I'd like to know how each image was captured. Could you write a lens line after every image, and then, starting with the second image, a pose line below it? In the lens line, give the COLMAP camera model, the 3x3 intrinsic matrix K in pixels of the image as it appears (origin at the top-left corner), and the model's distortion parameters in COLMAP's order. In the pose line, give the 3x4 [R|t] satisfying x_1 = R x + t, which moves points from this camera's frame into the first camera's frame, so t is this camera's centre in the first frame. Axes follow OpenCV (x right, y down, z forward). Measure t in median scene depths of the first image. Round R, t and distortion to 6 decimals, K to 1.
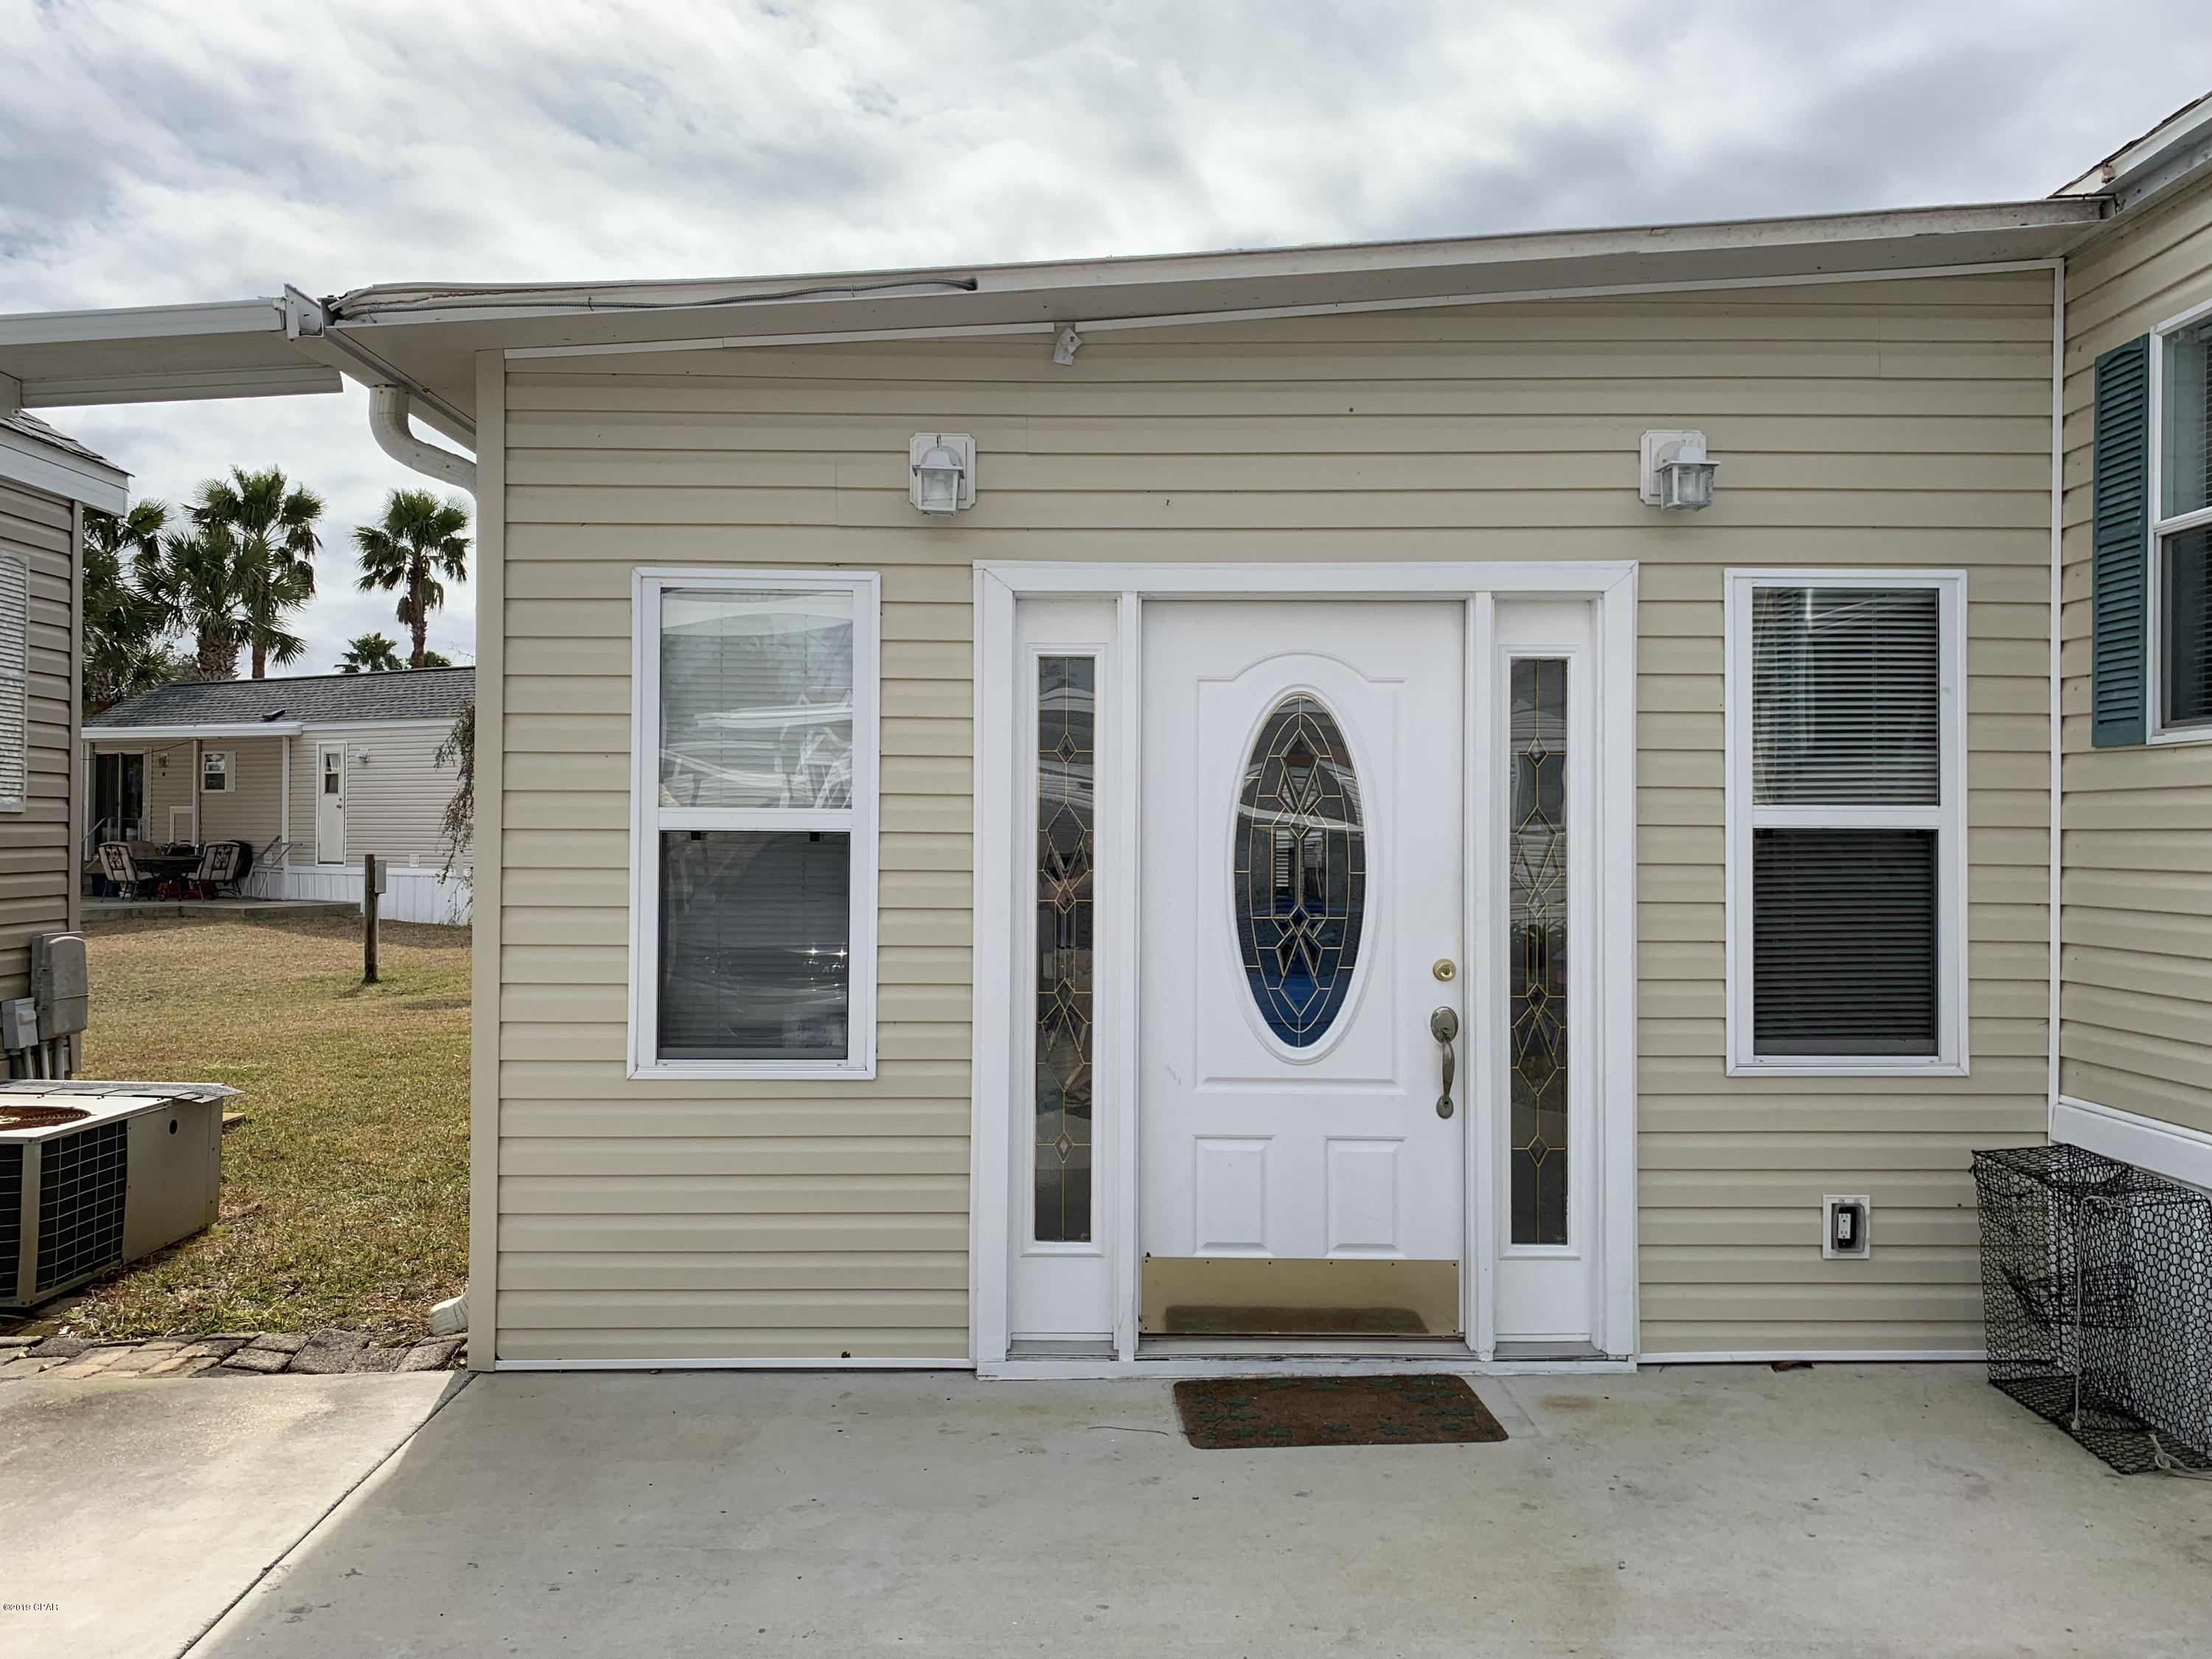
lens RADIAL K [[1692.2, 0, 1103.9], [0, 1692.2, 844.6], [0, 0, 1]] dist [0.039055, -0.044687]
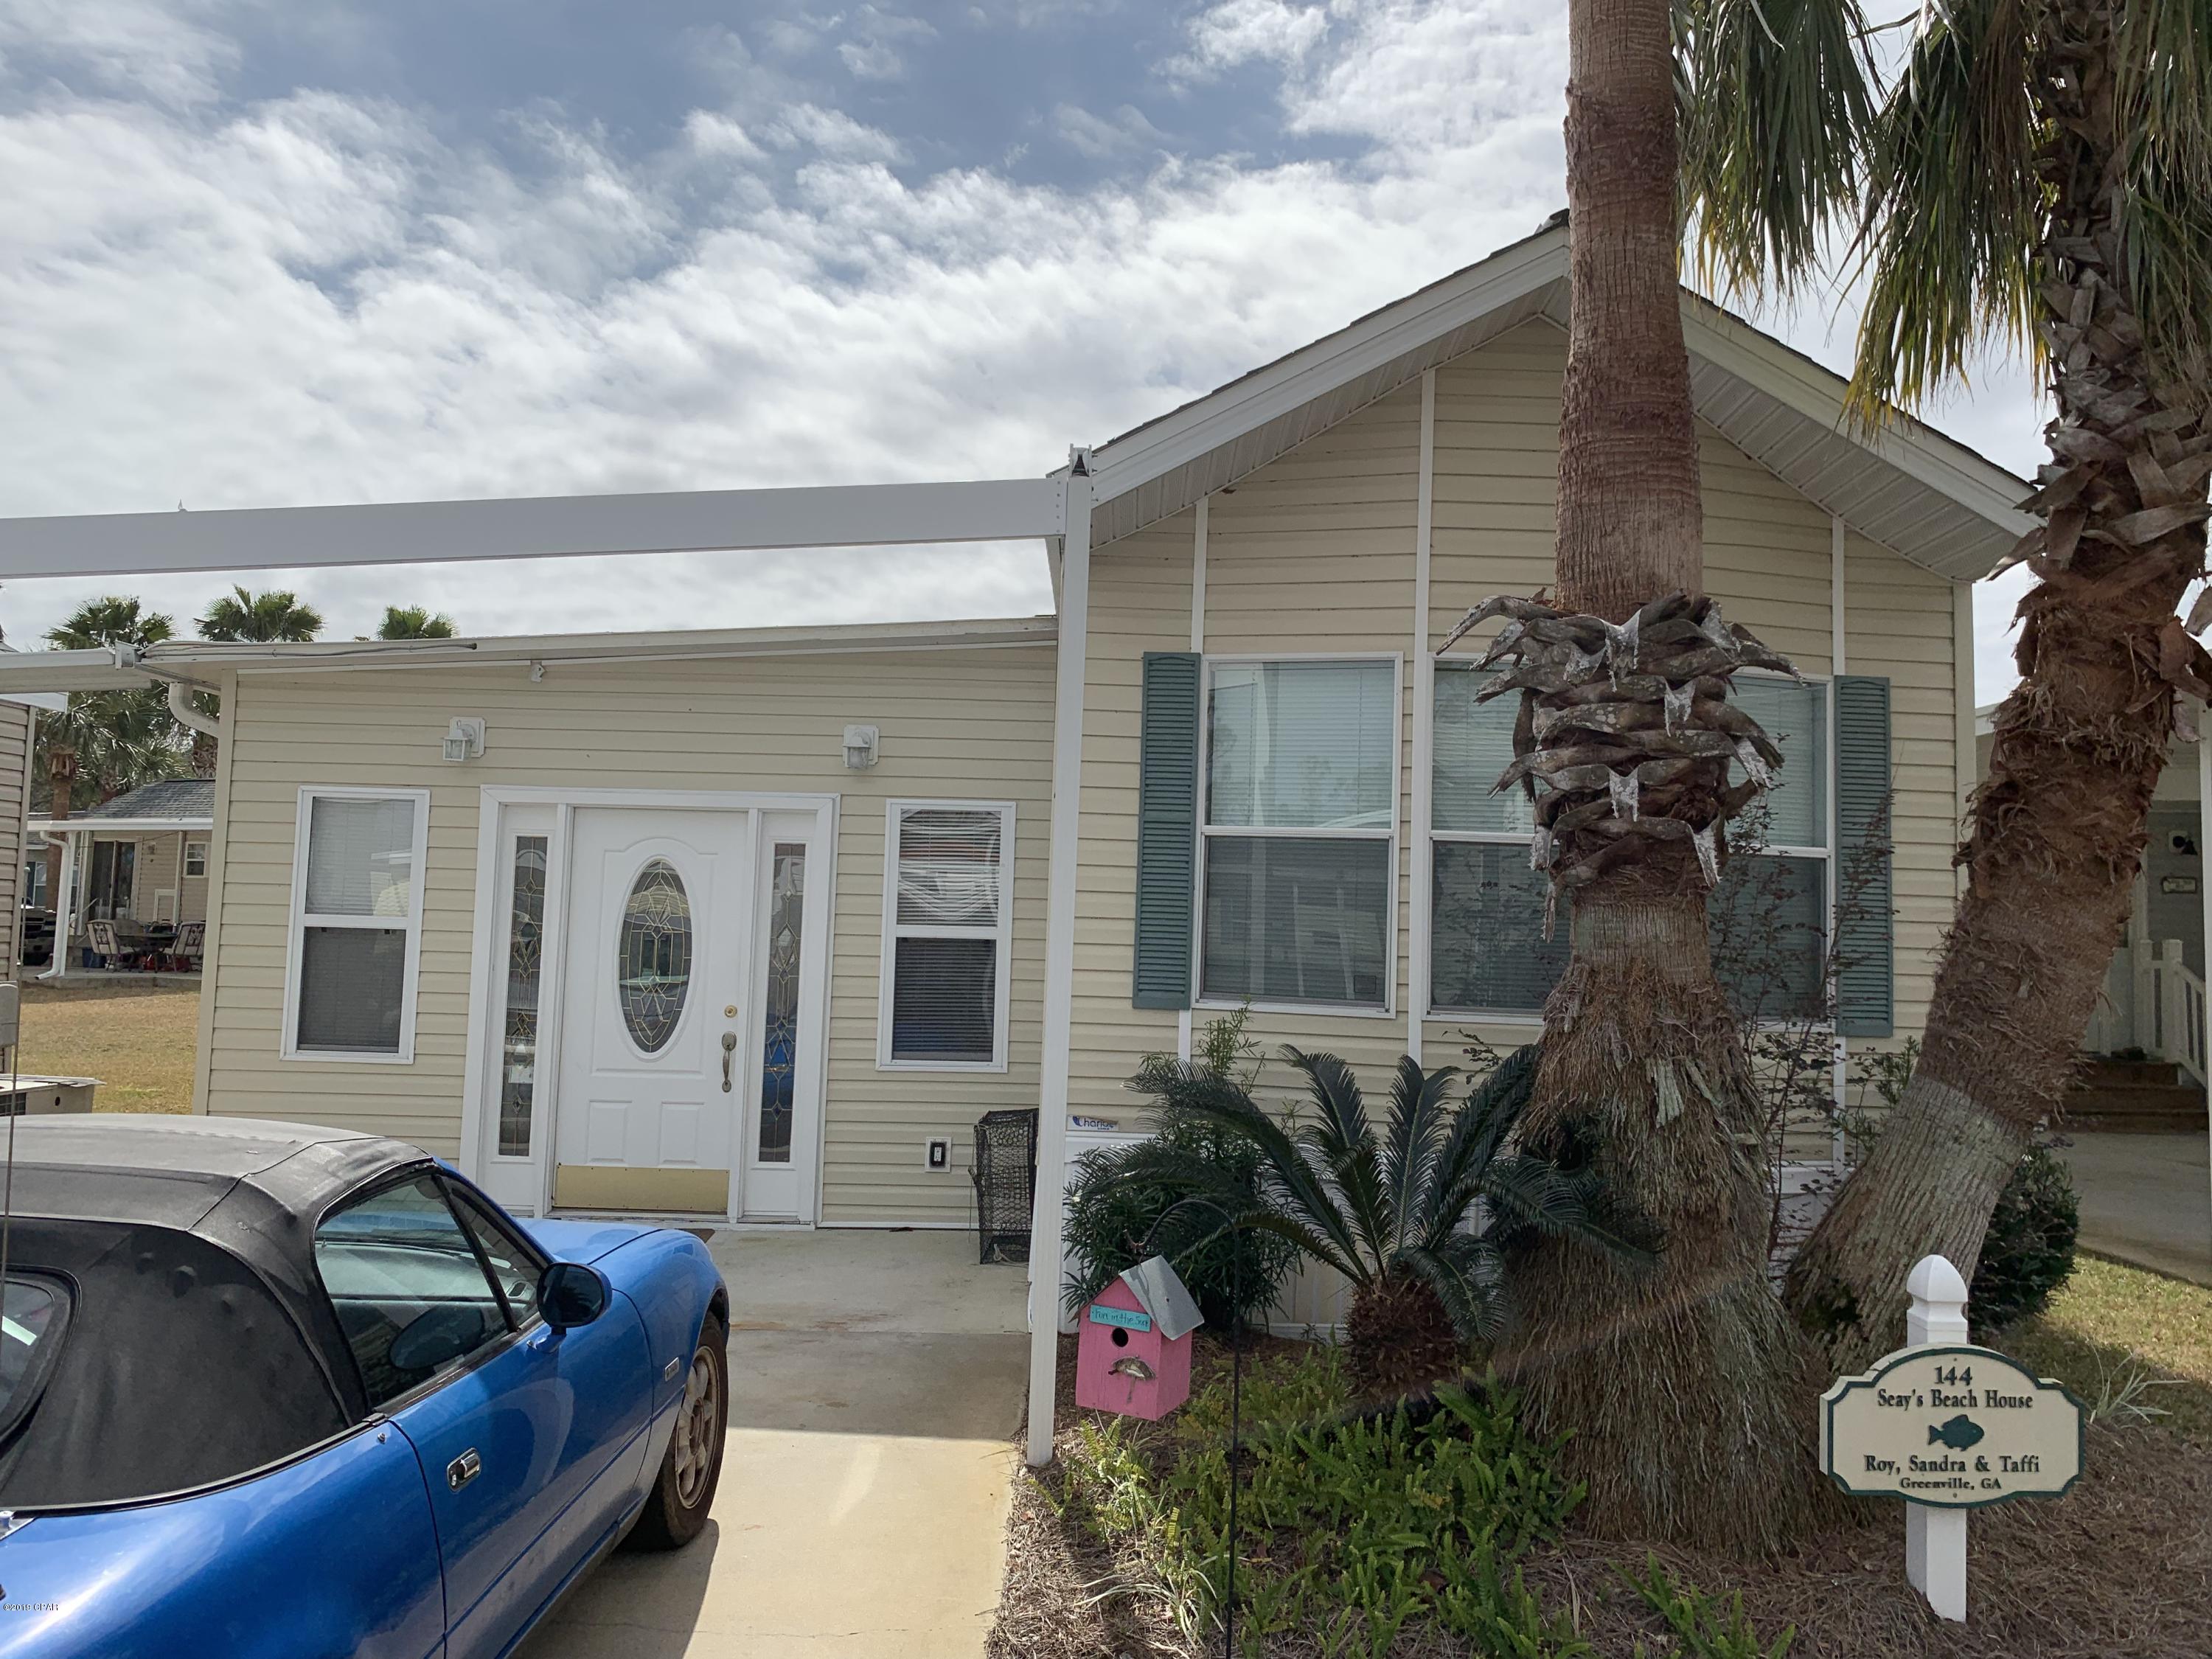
lens RADIAL K [[1692.2, 0, 1117.4], [0, 1692.2, 814.2], [0, 0, 1]] dist [0.039055, -0.044687]
pose [[0.999741, 0.022052, -0.005652, 0.629112], [-0.022413, 0.996959, -0.074633, -0.011094], [0.003989, 0.074741, 0.997195, -0.855628]]
